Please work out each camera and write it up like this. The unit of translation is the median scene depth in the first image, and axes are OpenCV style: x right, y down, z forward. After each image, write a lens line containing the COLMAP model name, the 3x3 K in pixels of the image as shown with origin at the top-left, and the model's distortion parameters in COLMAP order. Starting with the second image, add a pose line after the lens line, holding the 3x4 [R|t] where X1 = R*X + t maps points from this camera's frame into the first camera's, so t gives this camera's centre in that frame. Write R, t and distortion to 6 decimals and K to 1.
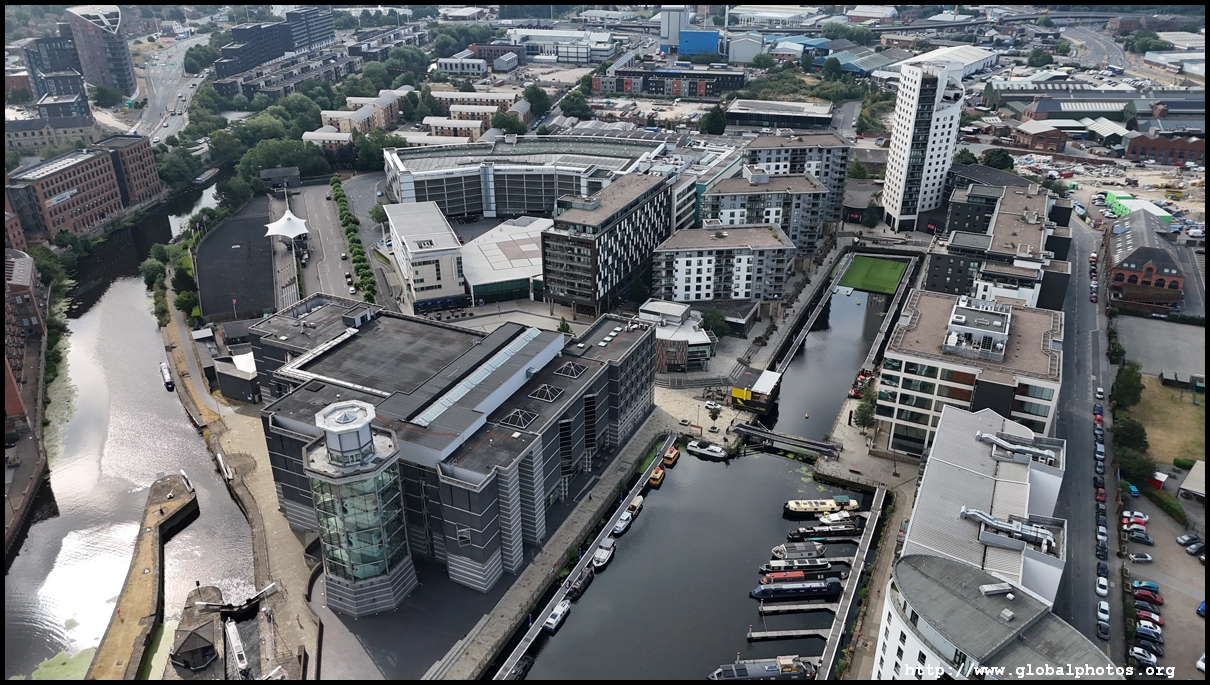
lens RADIAL K [[879.9, 0, 598.1], [0, 879.9, 337.3], [0, 0, 1]] dist [0.075197, -0.078665]
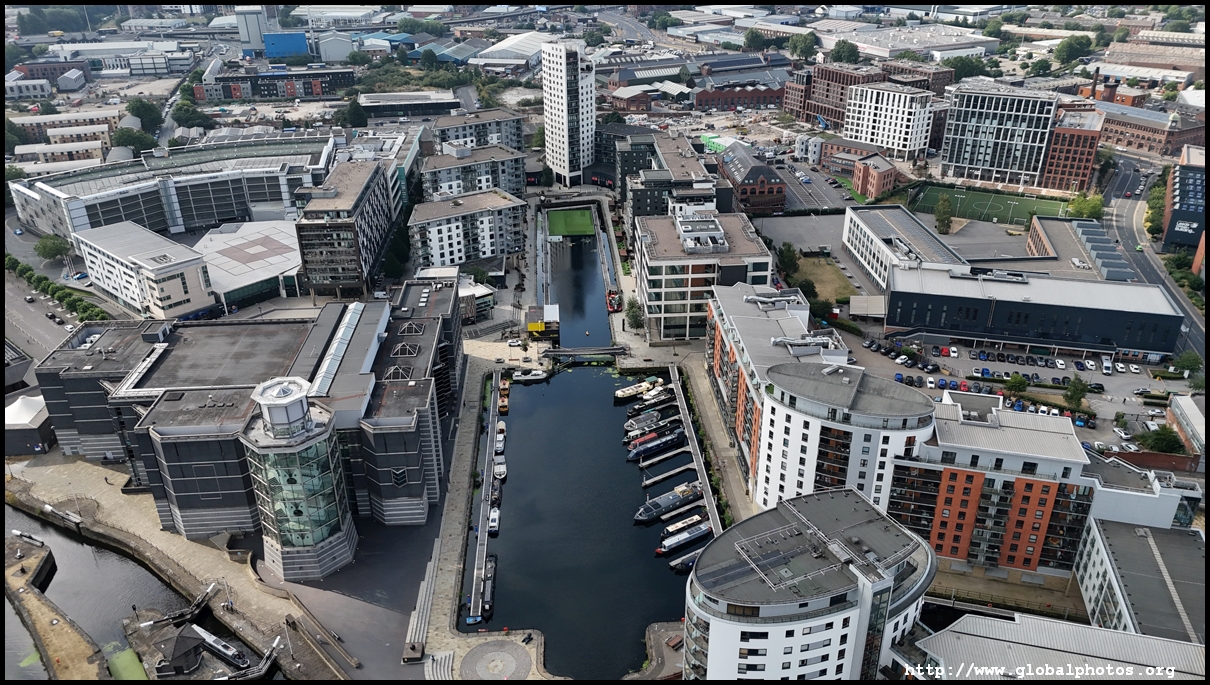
lens RADIAL K [[879.9, 0, 600.7], [0, 879.9, 344.3], [0, 0, 1]] dist [0.075197, -0.078665]
pose [[0.872274, -0.221847, 0.435800, -0.226961], [0.219588, 0.973968, 0.056290, 0.033561], [-0.436943, 0.046596, 0.898282, -0.065211]]
